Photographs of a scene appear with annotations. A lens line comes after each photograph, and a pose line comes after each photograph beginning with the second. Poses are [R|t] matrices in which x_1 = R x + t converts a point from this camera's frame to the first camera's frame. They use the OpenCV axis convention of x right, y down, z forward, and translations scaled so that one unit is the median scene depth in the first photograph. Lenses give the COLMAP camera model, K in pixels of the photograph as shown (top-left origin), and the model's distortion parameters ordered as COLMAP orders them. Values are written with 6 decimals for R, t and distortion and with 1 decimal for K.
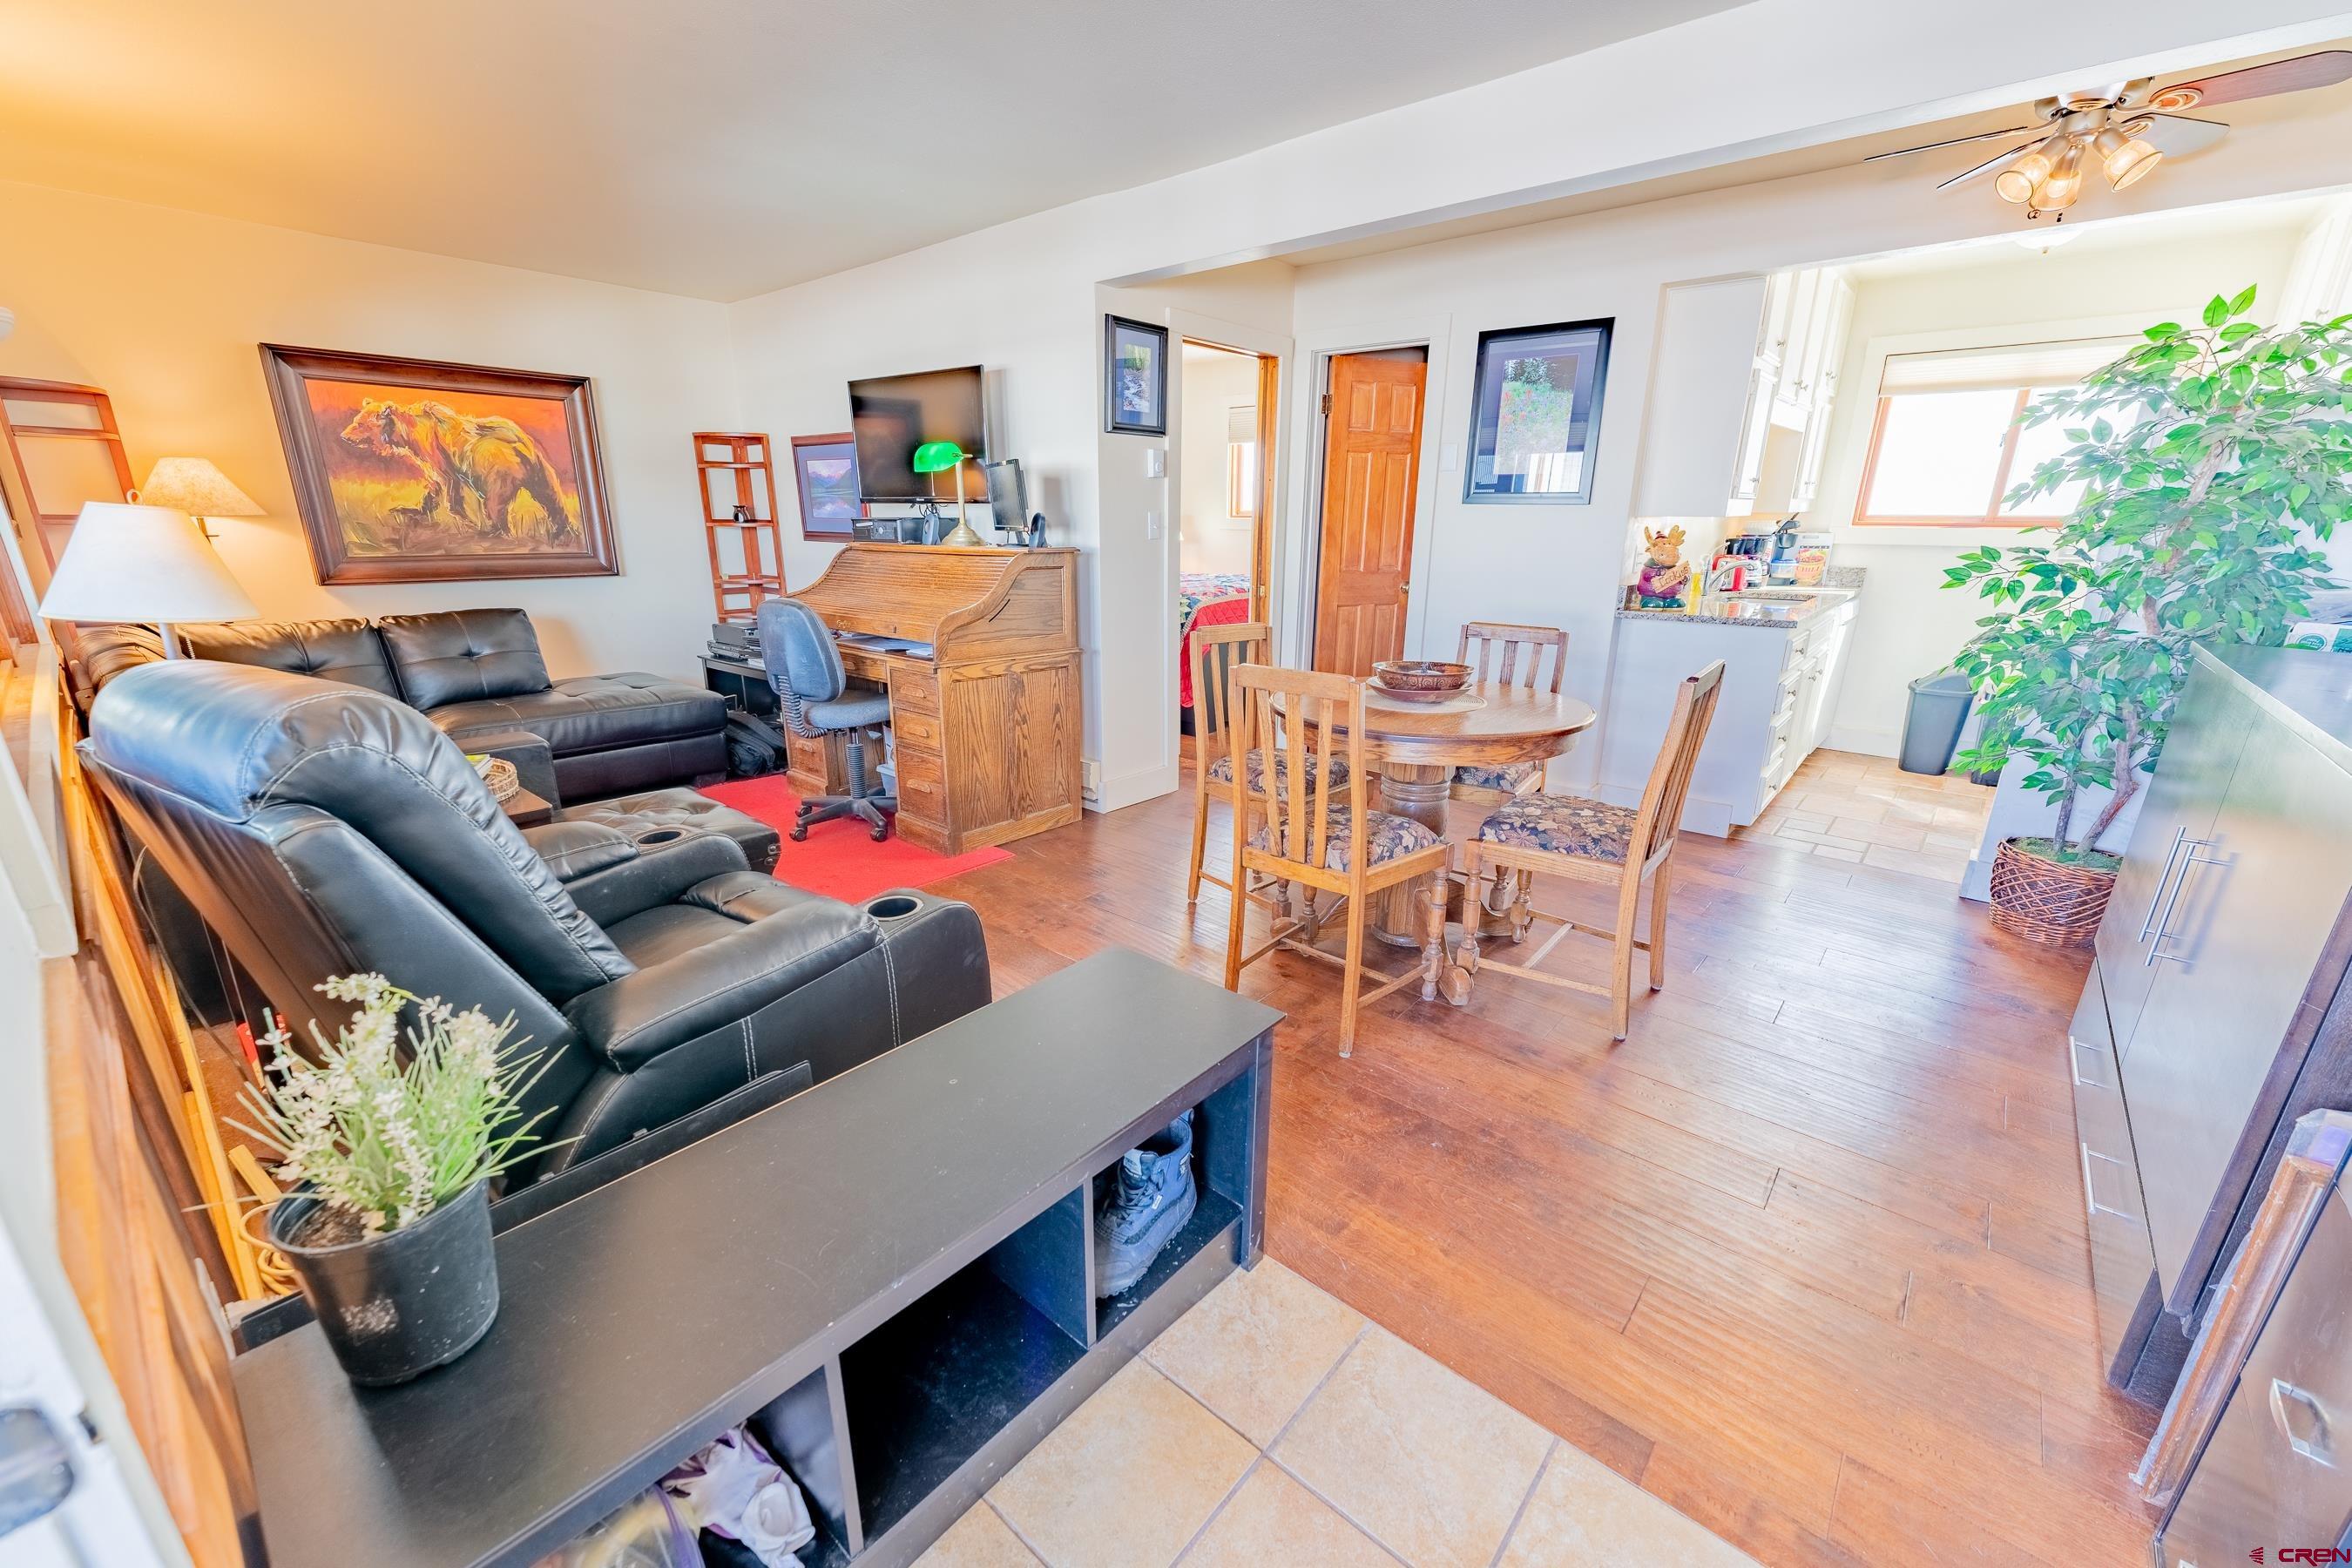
lens RADIAL K [[938.3, 0, 1165.2], [0, 938.3, 803.2], [0, 0, 1]] dist [-0.002598, 0.000657]
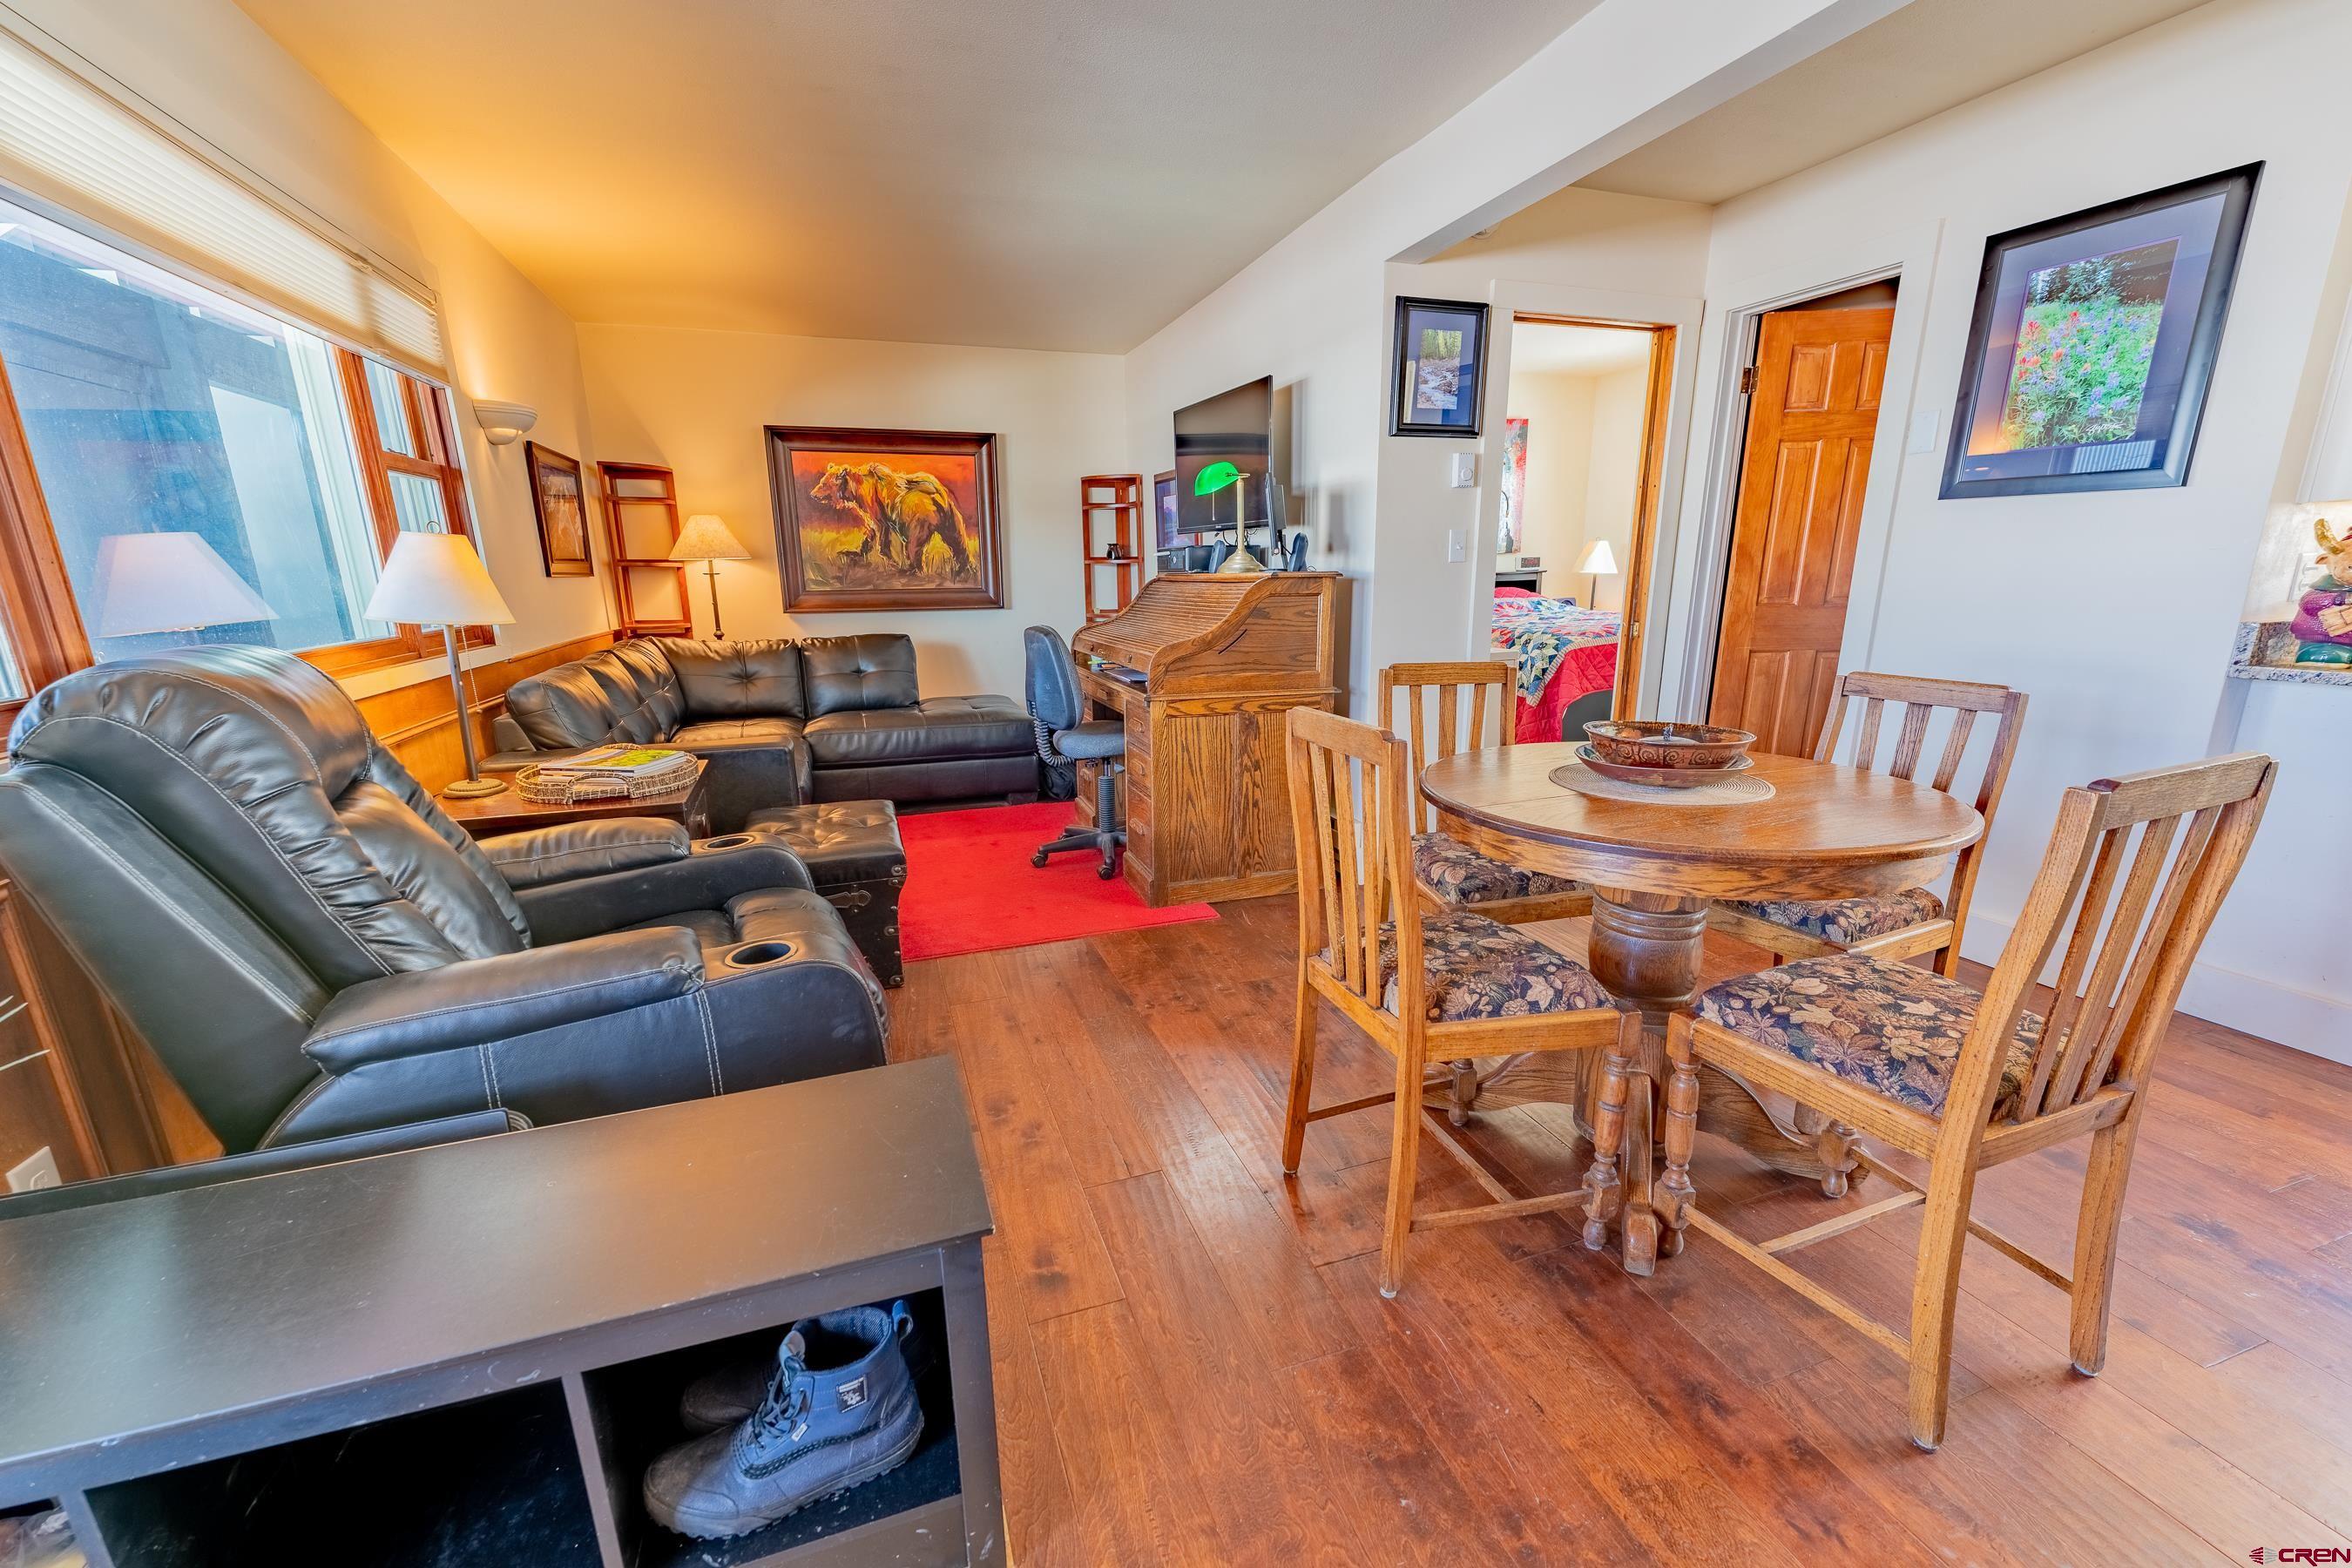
lens RADIAL K [[938.3, 0, 1167.6], [0, 938.3, 807.7], [0, 0, 1]] dist [-0.002598, 0.000657]
pose [[0.865349, 0.106927, -0.489631, 0.192734], [-0.128498, 0.991654, -0.010541, -0.026670], [0.484417, 0.072039, 0.871866, 0.174416]]
